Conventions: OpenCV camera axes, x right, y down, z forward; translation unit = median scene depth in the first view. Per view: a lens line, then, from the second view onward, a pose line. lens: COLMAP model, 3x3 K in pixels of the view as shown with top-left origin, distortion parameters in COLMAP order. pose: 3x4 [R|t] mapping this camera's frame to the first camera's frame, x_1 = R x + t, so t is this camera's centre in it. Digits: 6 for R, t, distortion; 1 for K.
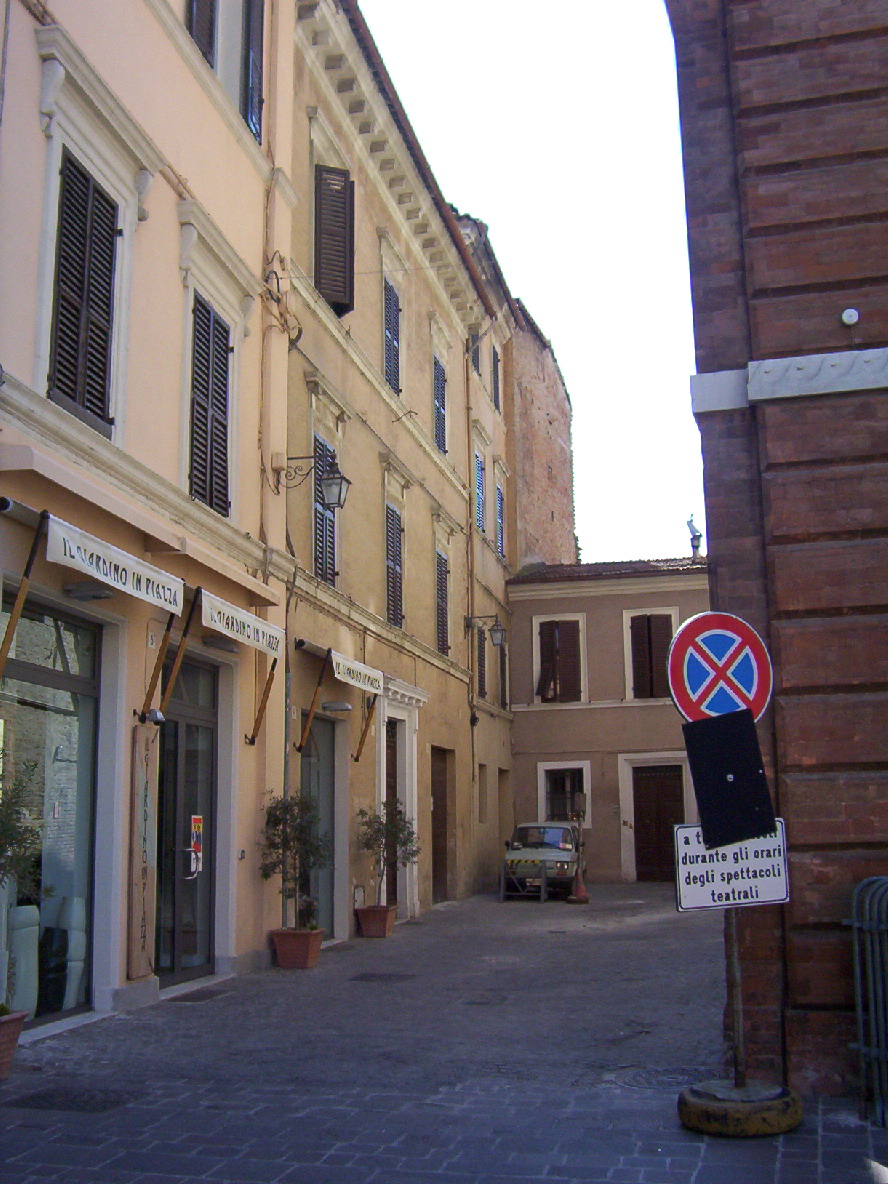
lens RADIAL K [[1309.4, 0, 444.0], [0, 1309.4, 592.0], [0, 0, 1]] dist [-0.139896, 0.044503]
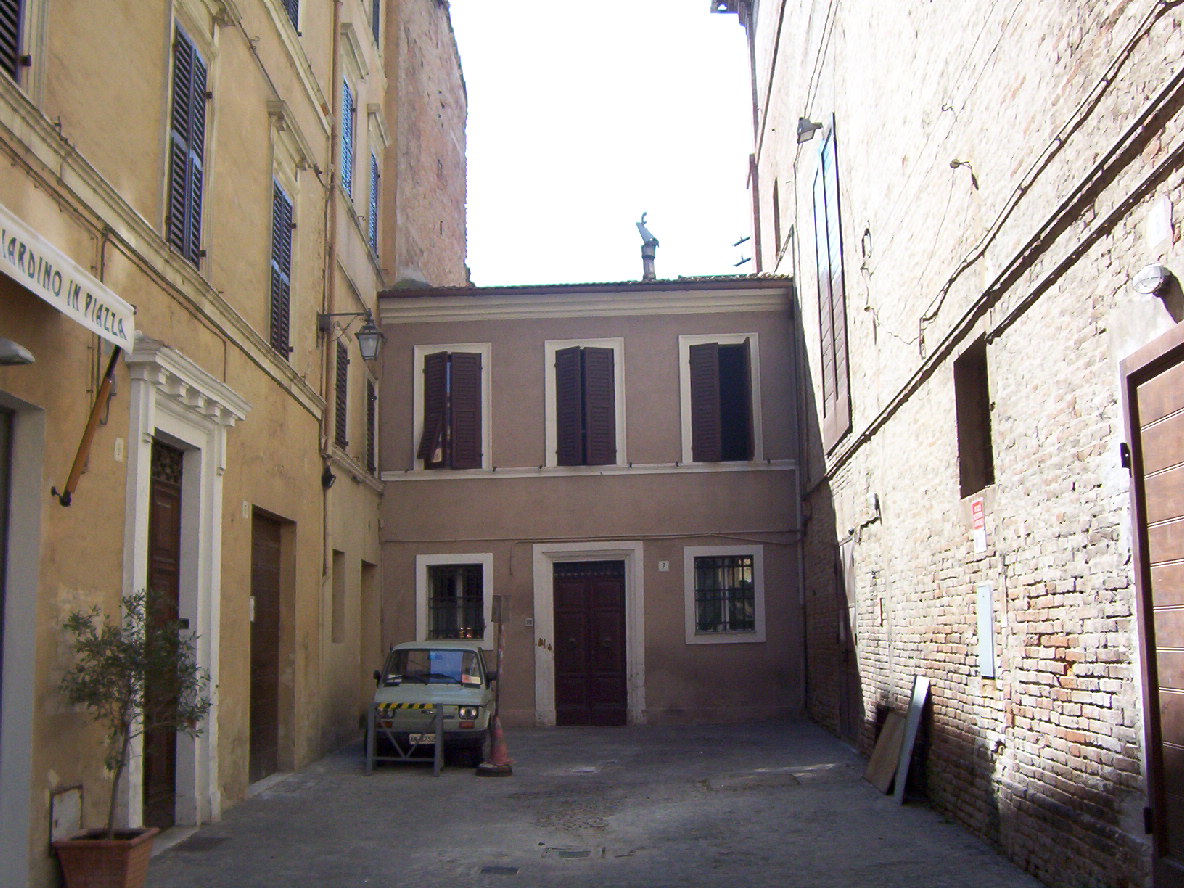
lens RADIAL K [[1309.4, 0, 592.0], [0, 1309.4, 463.2], [0, 0, 1]] dist [-0.139896, 0.044503]
pose [[0.973913, 0.026856, 0.225325, 0.005134], [-0.036226, 0.998638, 0.037554, 0.058996], [-0.224010, -0.044737, 0.973560, 0.343224]]
